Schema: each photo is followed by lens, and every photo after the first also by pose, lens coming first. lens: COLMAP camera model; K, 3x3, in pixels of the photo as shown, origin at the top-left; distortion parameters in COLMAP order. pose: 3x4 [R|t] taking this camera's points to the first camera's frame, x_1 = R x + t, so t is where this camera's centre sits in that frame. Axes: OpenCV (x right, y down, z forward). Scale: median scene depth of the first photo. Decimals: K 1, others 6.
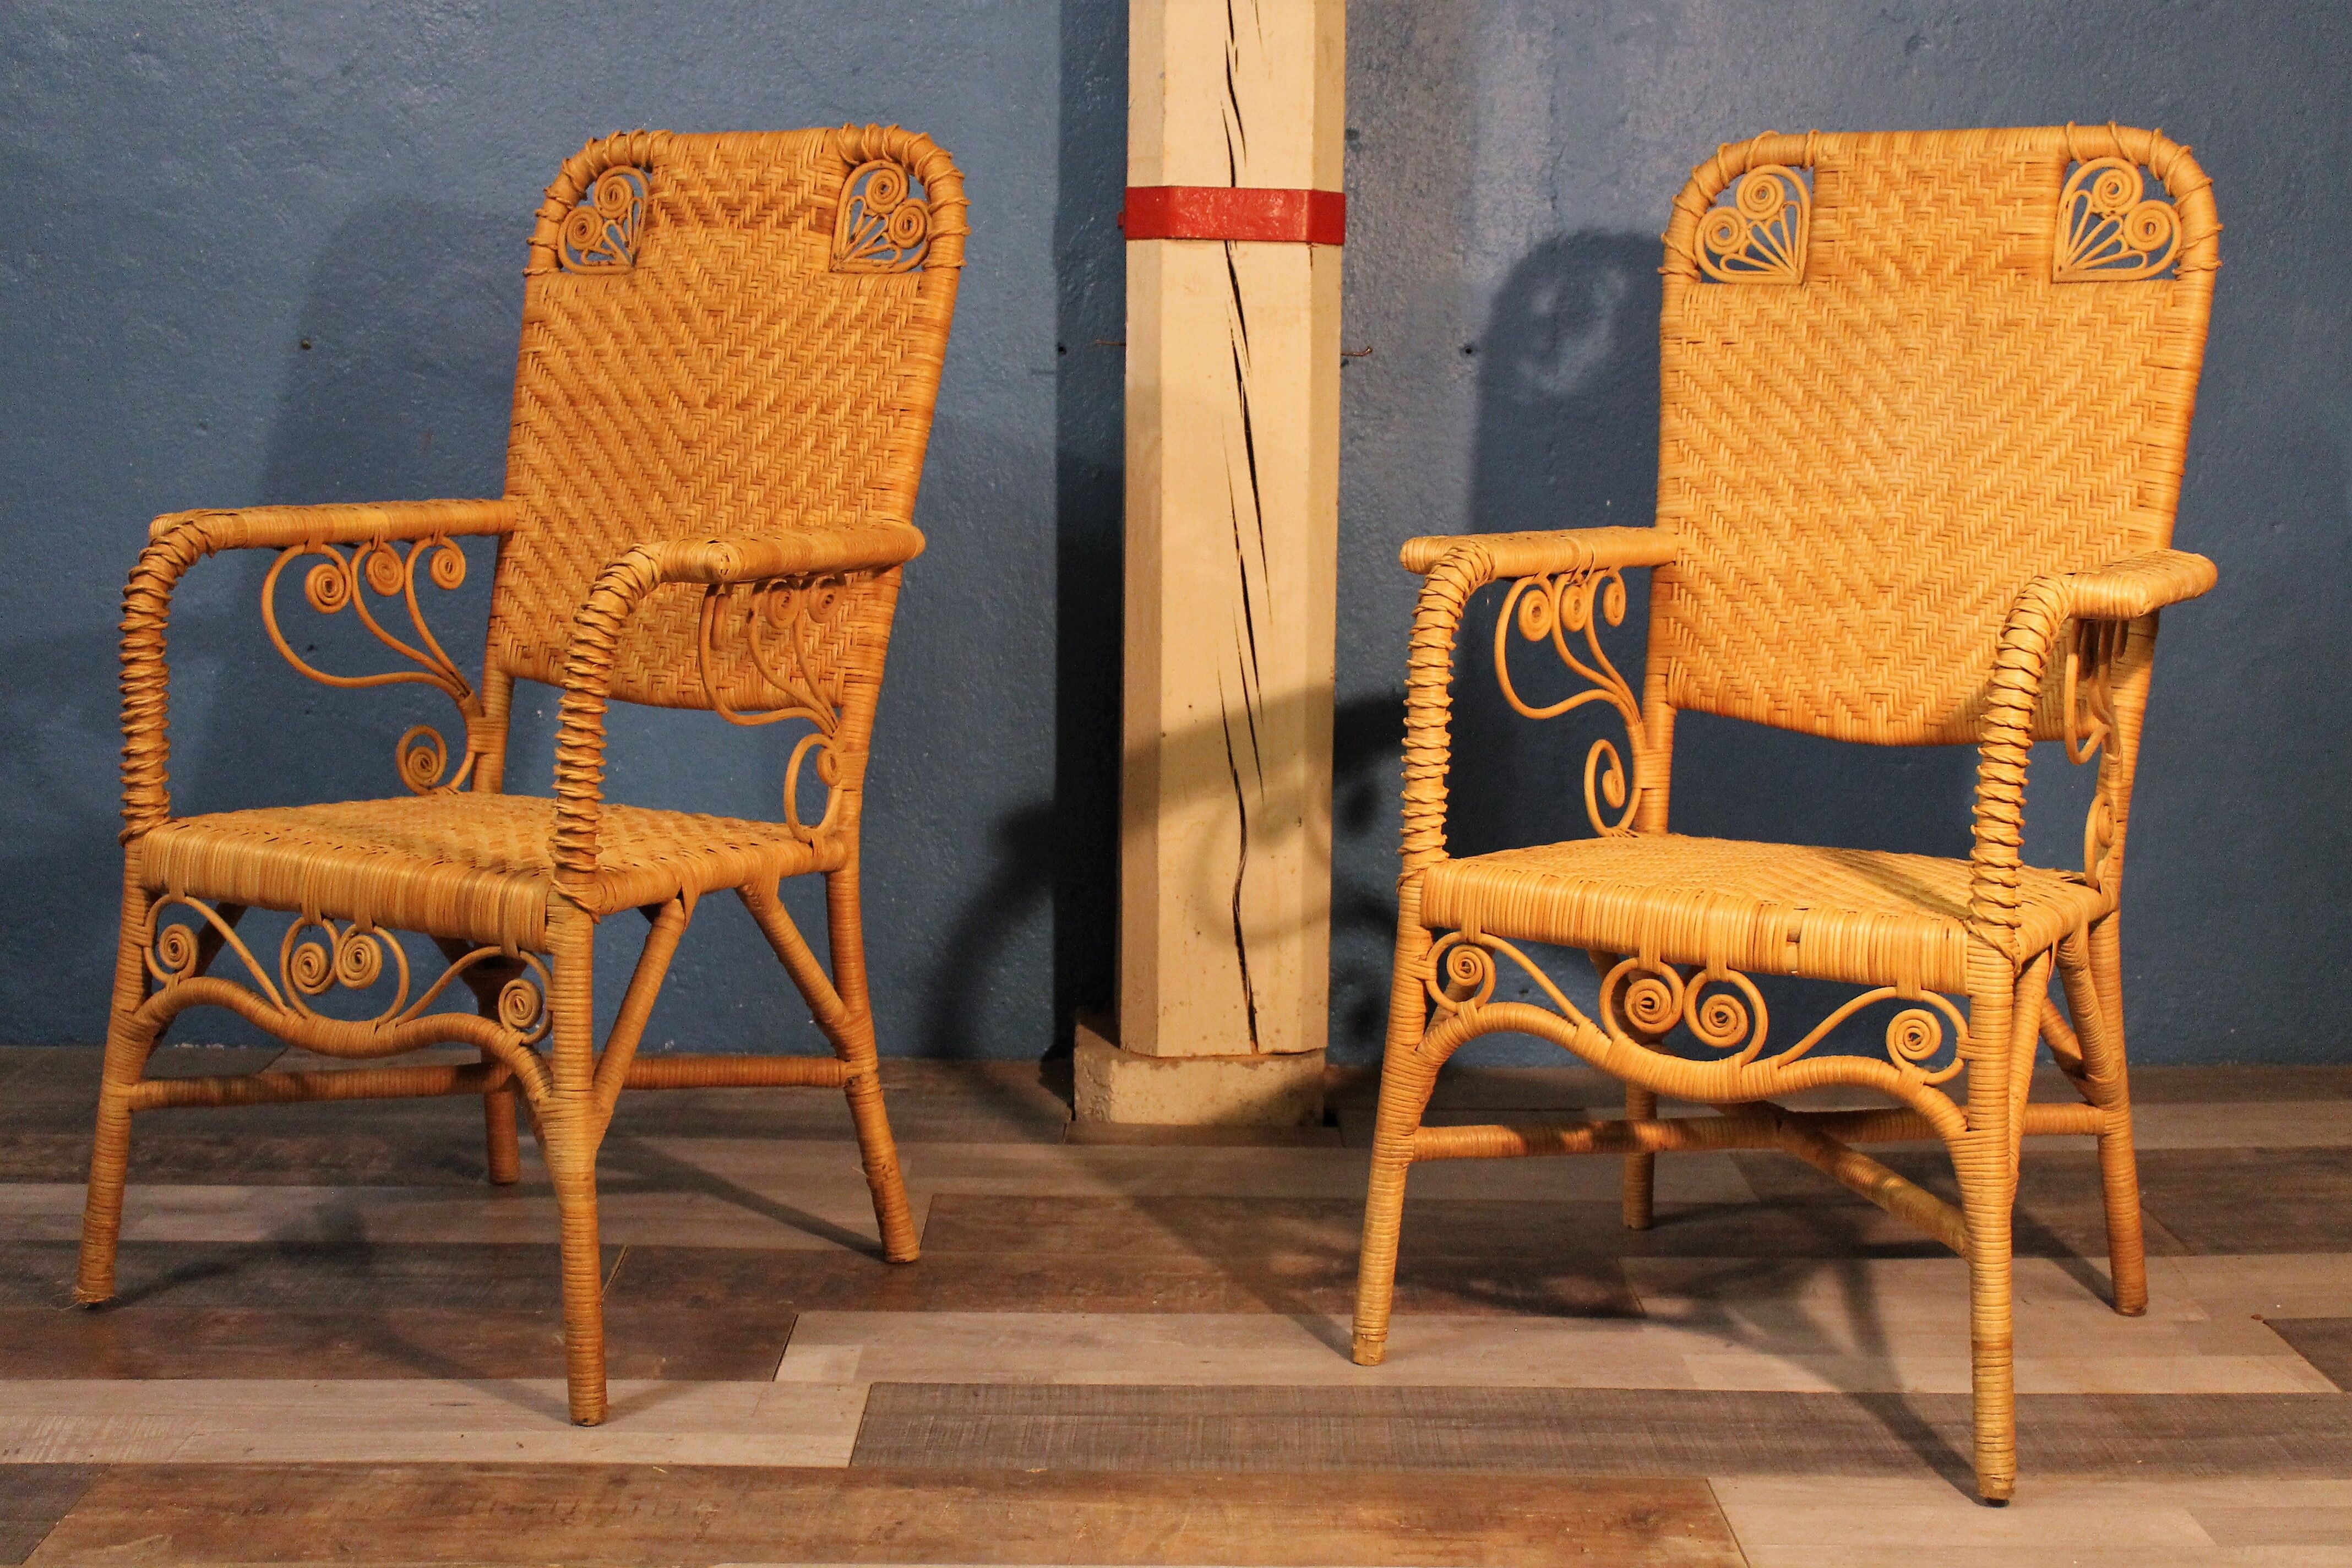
lens RADIAL K [[2922.2, 0, 1176.0], [0, 2922.2, 784.0], [0, 0, 1]] dist [-0.008718, -0.001035]
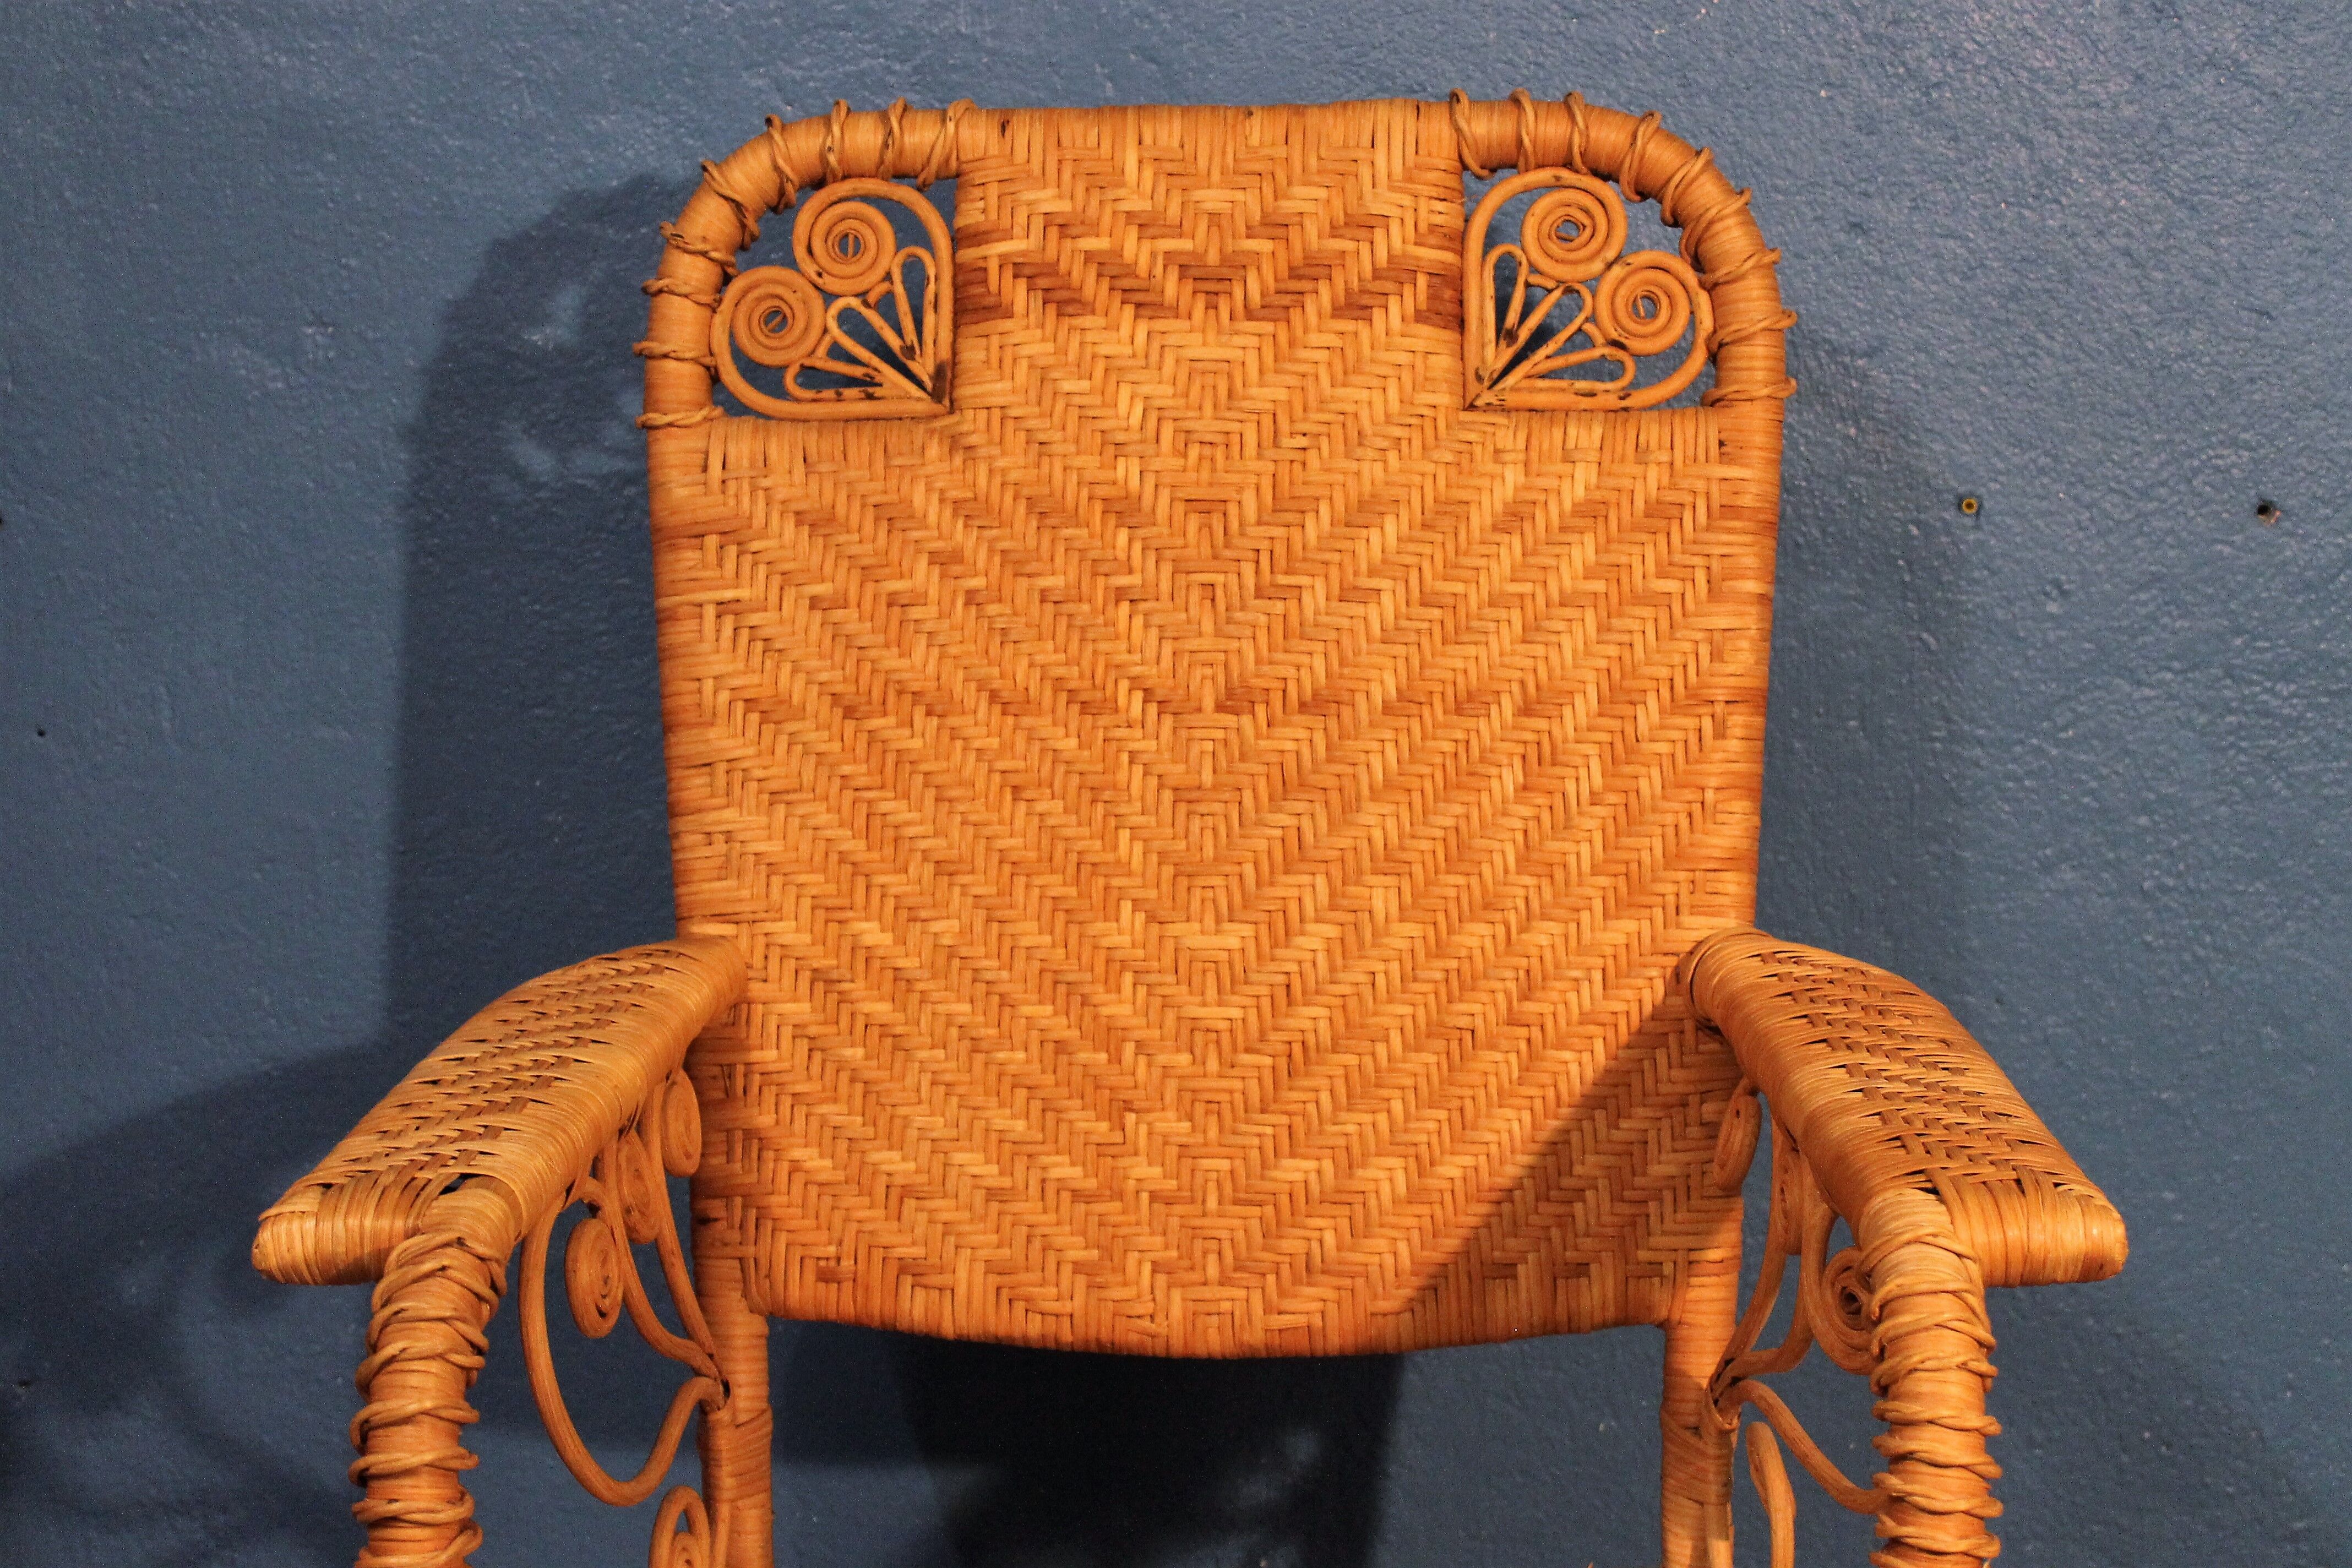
lens RADIAL K [[3461.8, 0, 1176.0], [0, 3461.8, 784.0], [0, 0, 1]] dist [-0.032775, 0.080952]
pose [[0.892669, -0.125866, 0.432782, -0.410729], [0.095663, 0.991248, 0.090967, -0.169731], [-0.440444, -0.039802, 0.896898, 0.510346]]
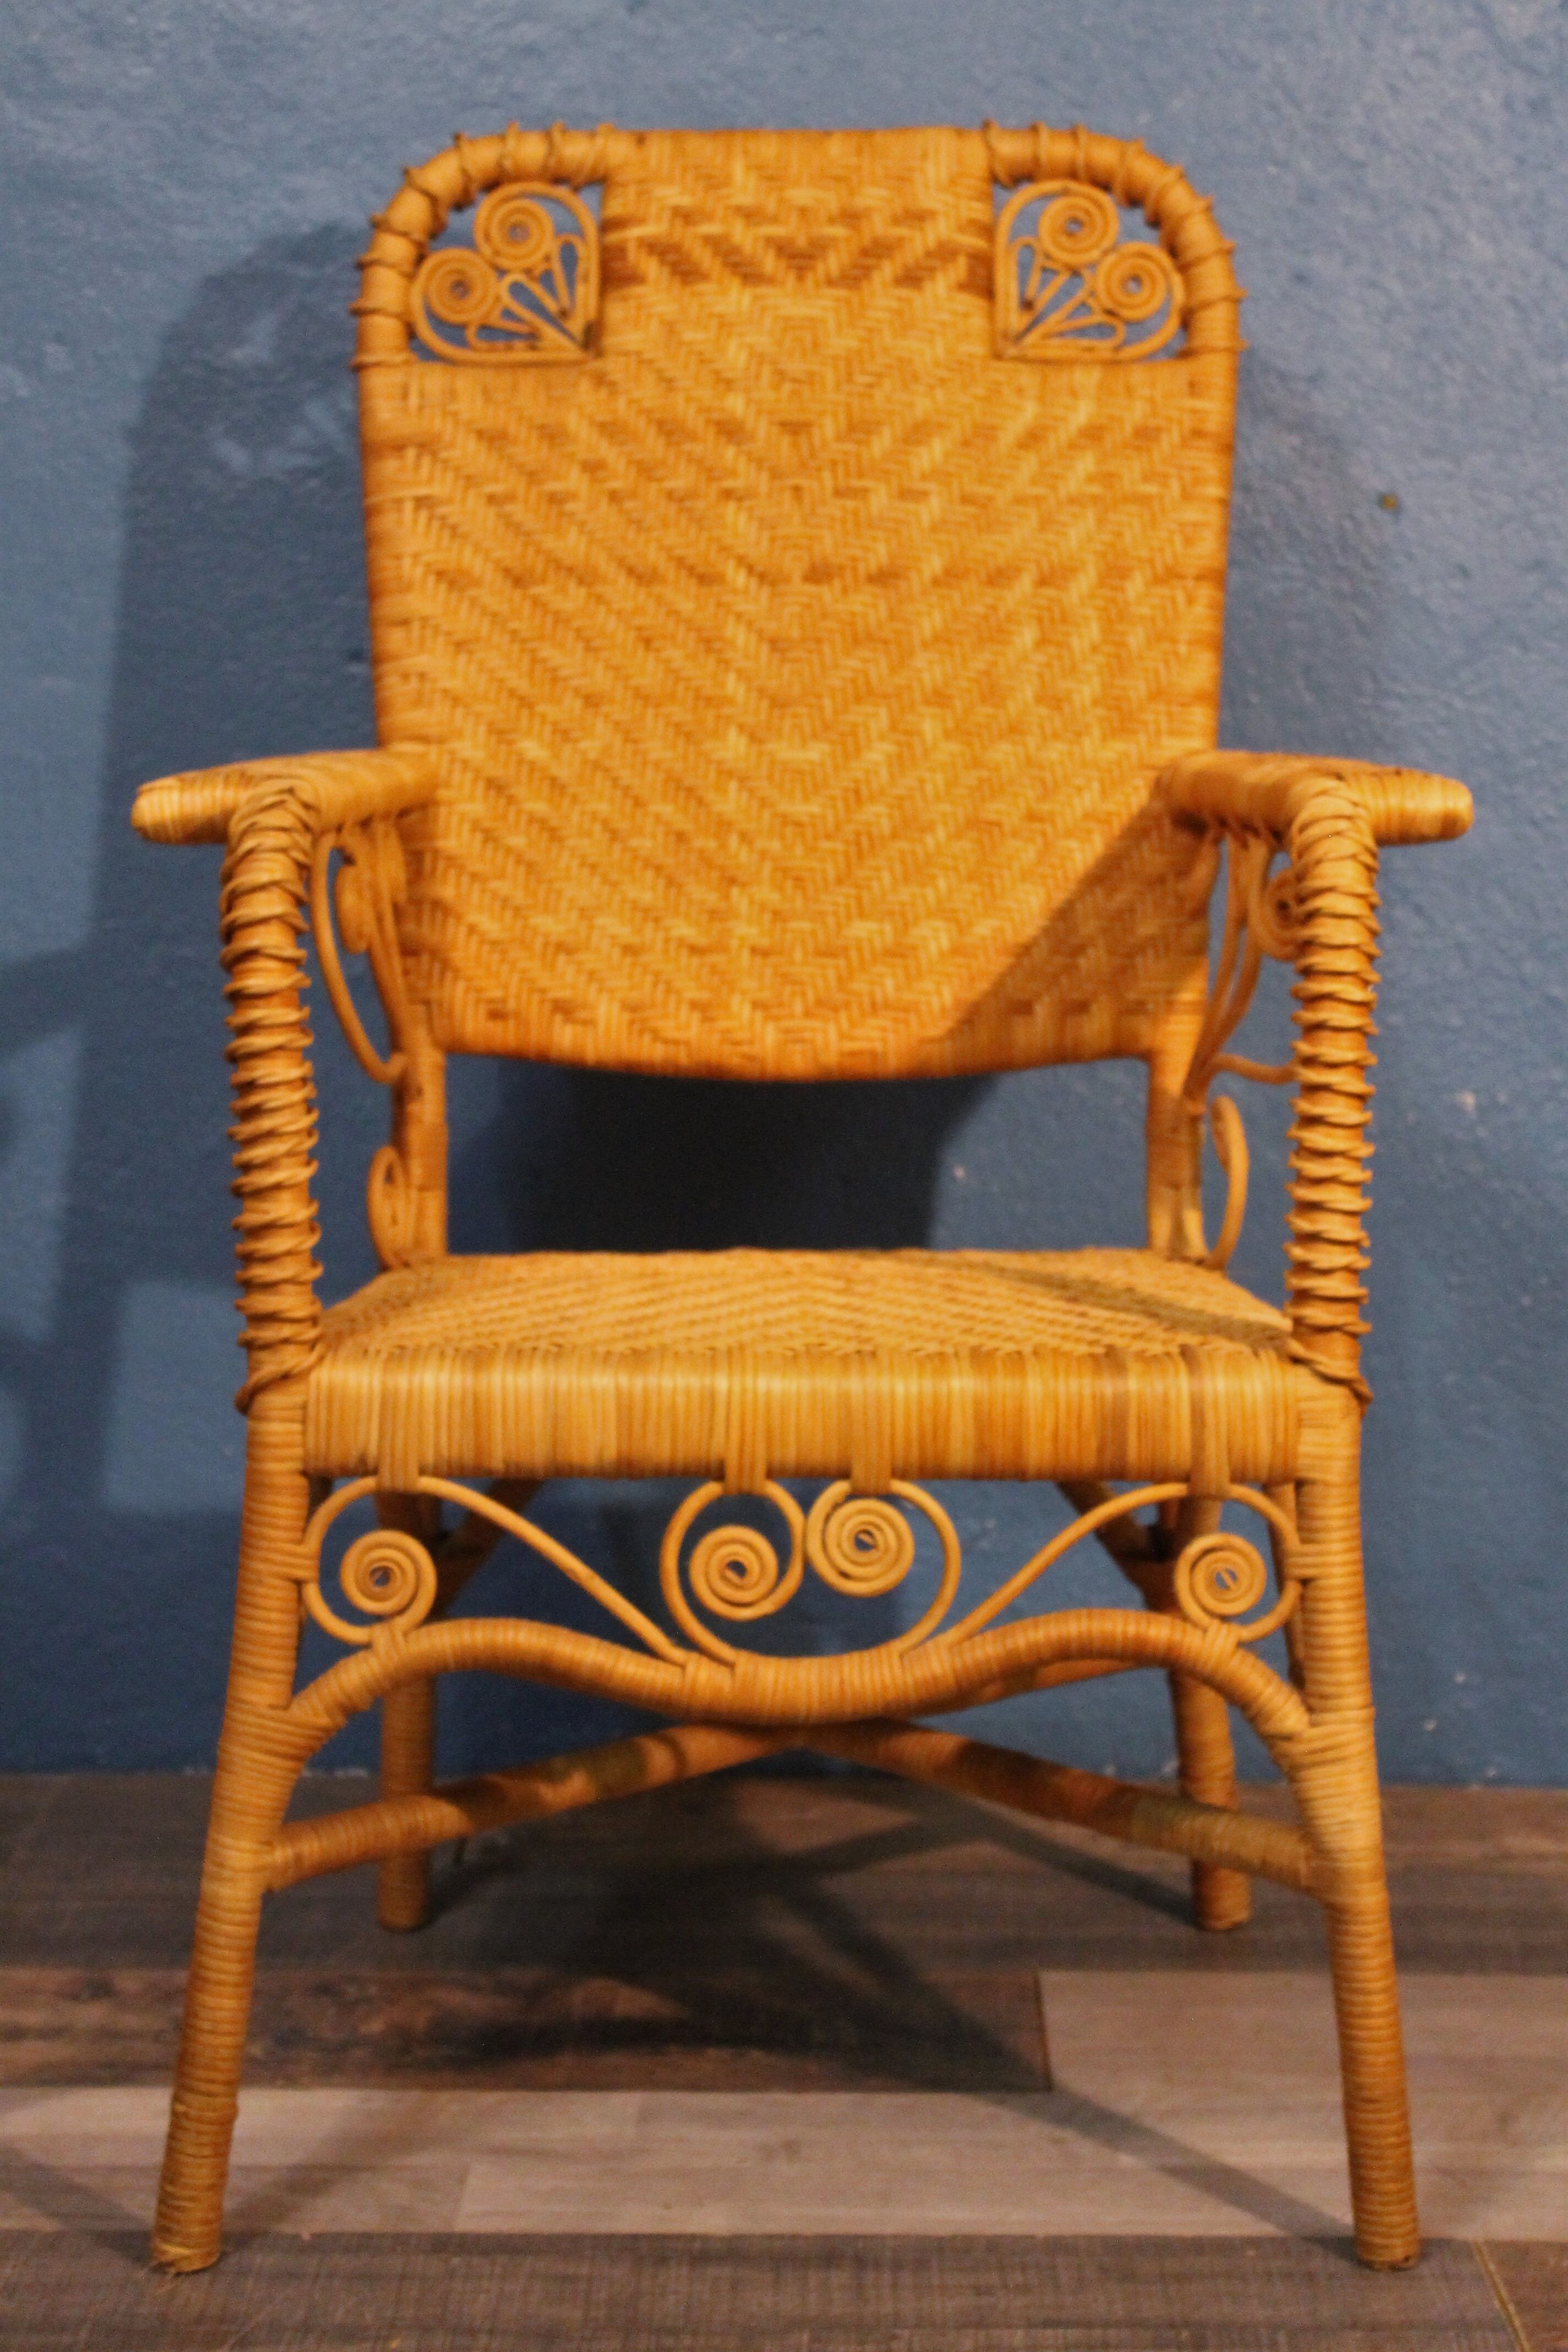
lens RADIAL K [[3903.0, 0, 784.0], [0, 3903.0, 1176.0], [0, 0, 1]] dist [0.008225, -0.016268]
pose [[0.872176, -0.084983, 0.481754, -0.567876], [0.085350, 0.996125, 0.021200, -0.024574], [-0.481689, 0.022628, 0.876050, 0.300138]]
